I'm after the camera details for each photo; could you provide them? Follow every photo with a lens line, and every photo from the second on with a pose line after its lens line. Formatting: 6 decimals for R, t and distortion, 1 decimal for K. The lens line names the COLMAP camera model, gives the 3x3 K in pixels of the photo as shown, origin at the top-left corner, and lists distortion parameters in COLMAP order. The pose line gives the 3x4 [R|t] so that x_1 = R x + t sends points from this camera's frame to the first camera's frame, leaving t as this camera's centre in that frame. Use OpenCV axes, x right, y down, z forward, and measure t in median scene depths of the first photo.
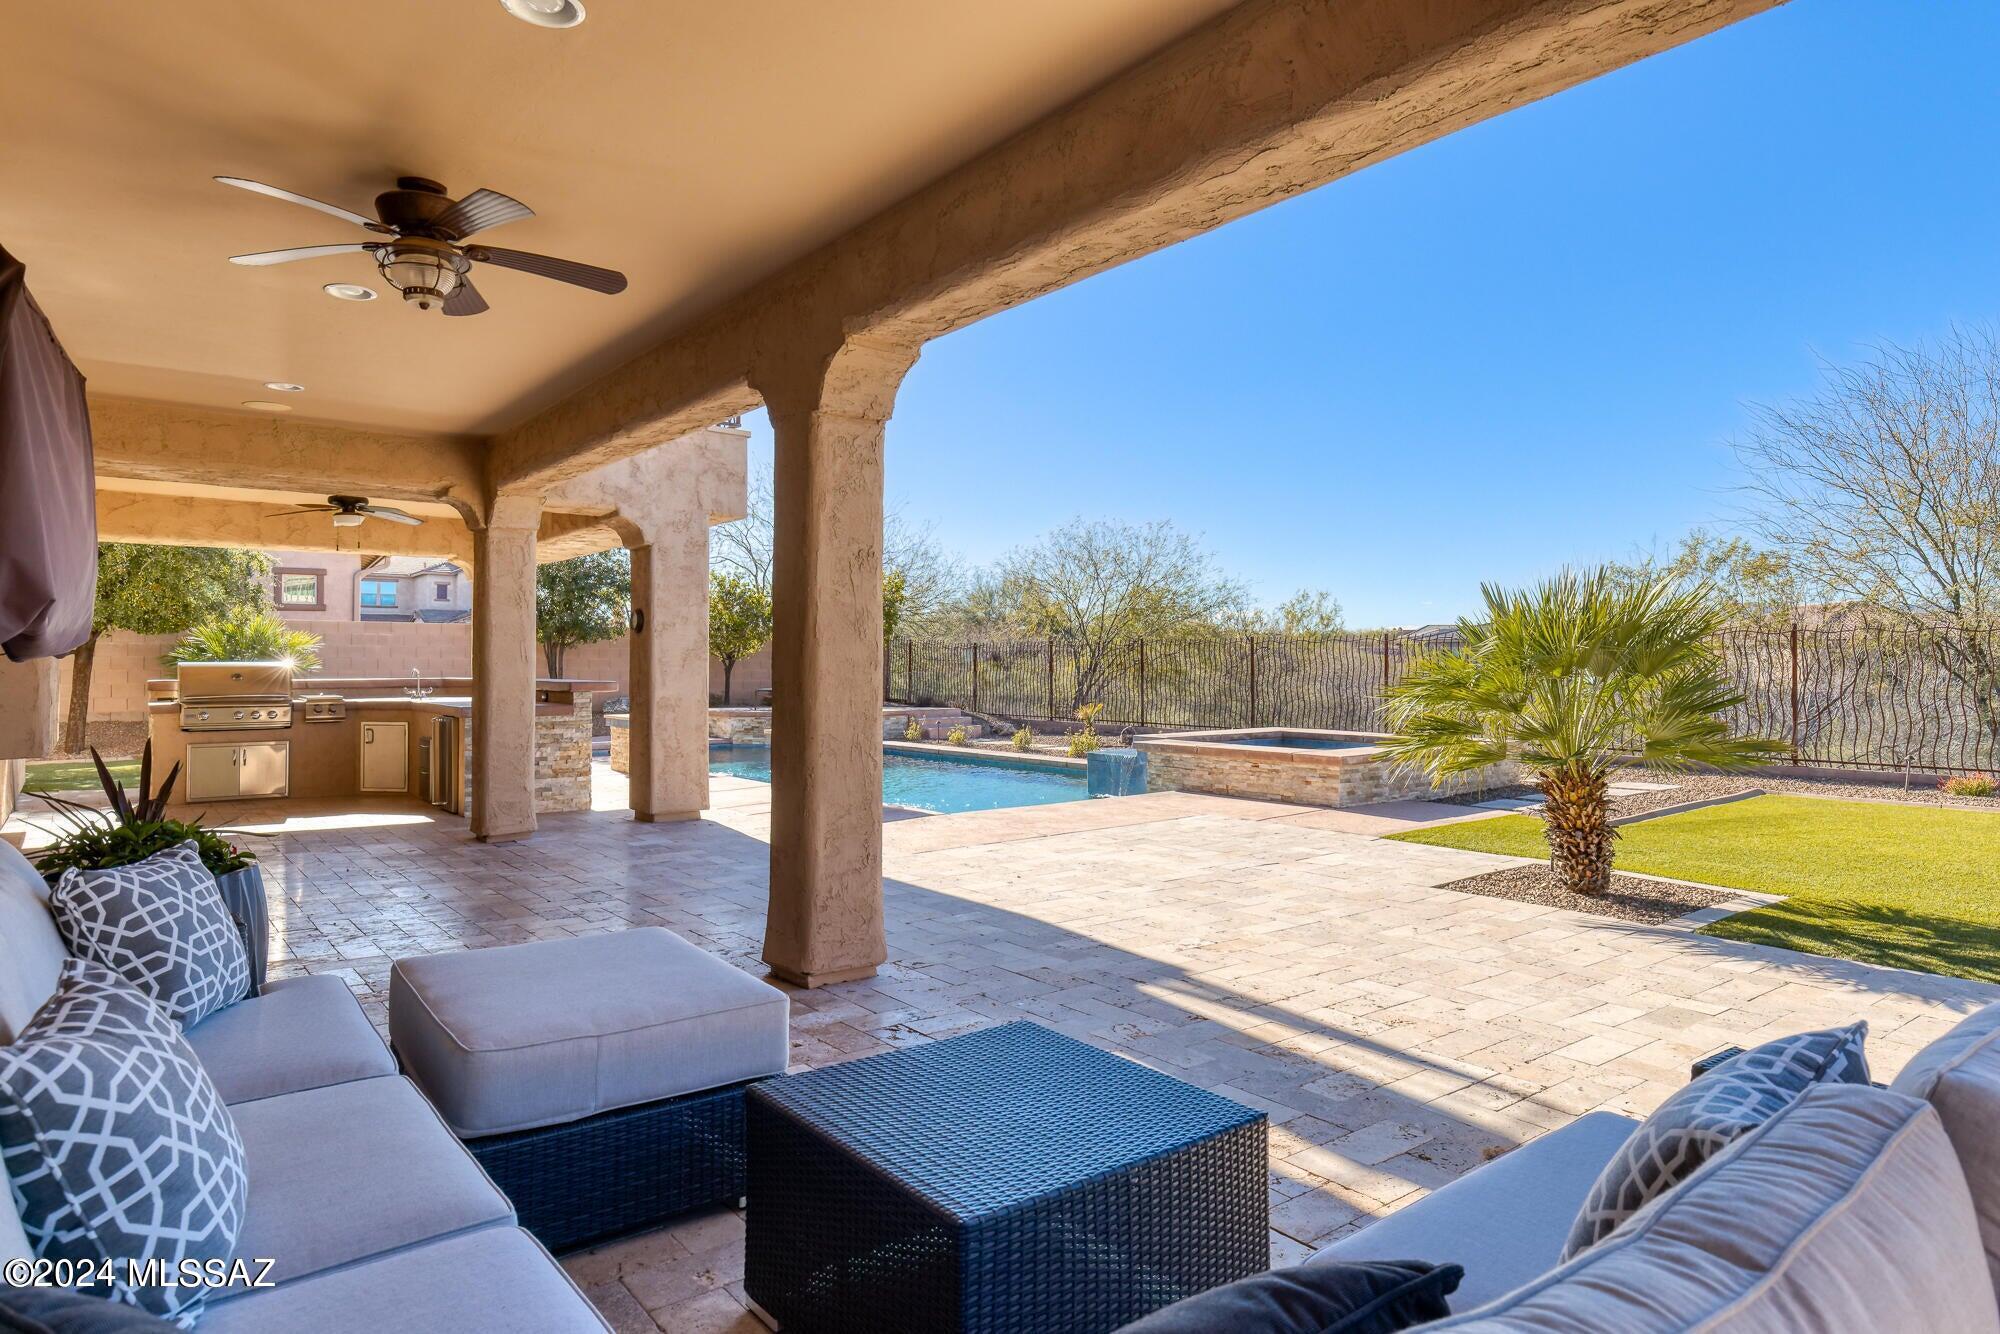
lens RADIAL K [[1127.9, 0, 1000.0], [0, 1127.9, 667.0], [0, 0, 1]] dist [0.002400, 0.000345]
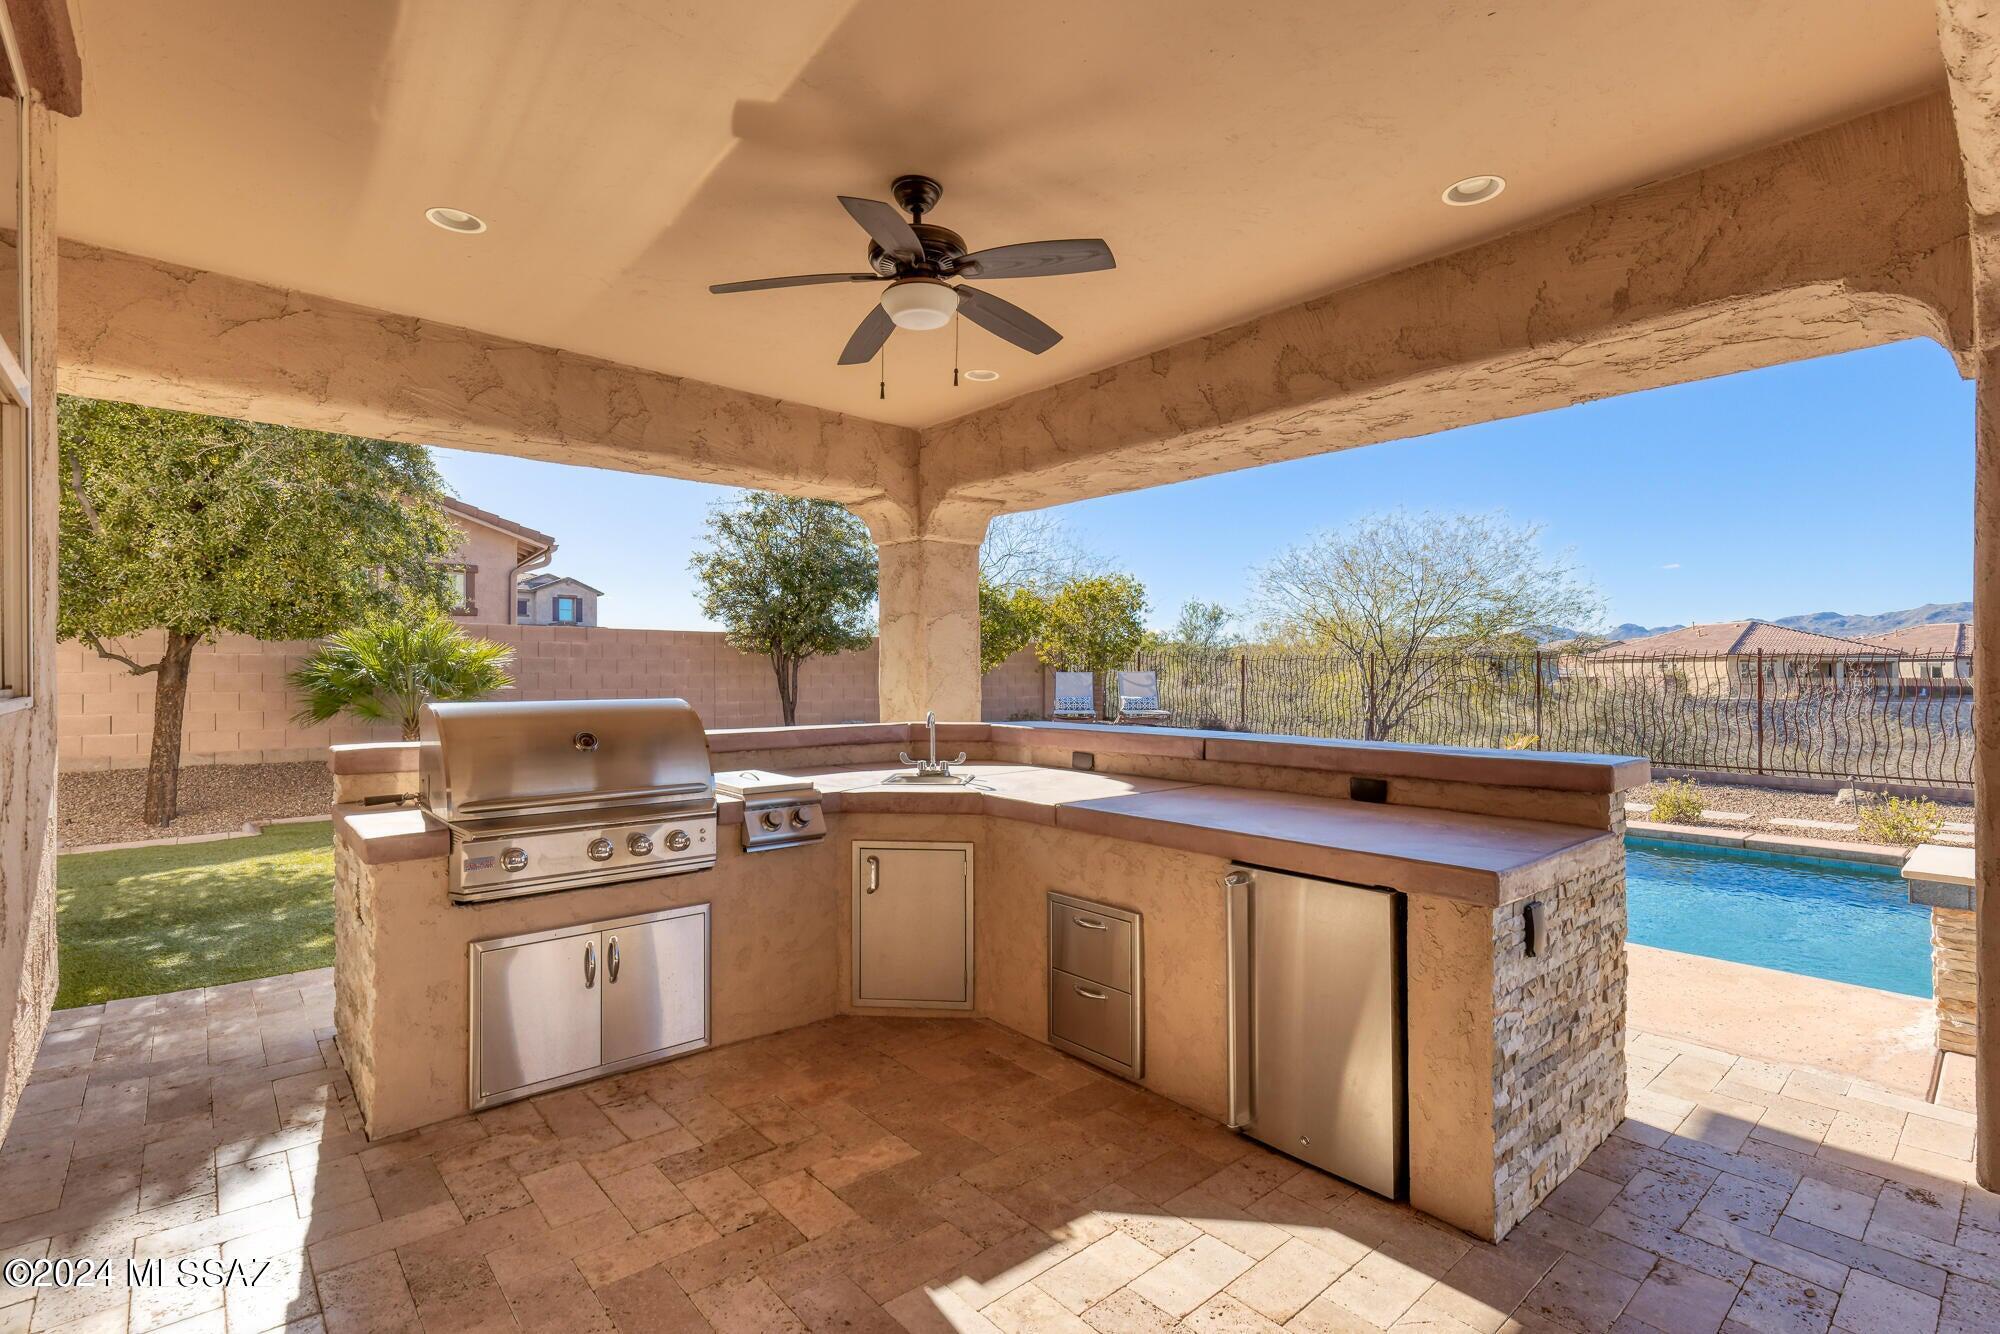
lens RADIAL K [[925.5, 0, 1000.0], [0, 925.5, 667.0], [0, 0, 1]] dist [-0.000509, -0.000190]
pose [[0.999179, 0.000528, 0.040503, -0.358214], [-0.000089, 0.999941, -0.010856, -0.007554], [-0.040507, 0.010843, 0.999120, 0.449218]]
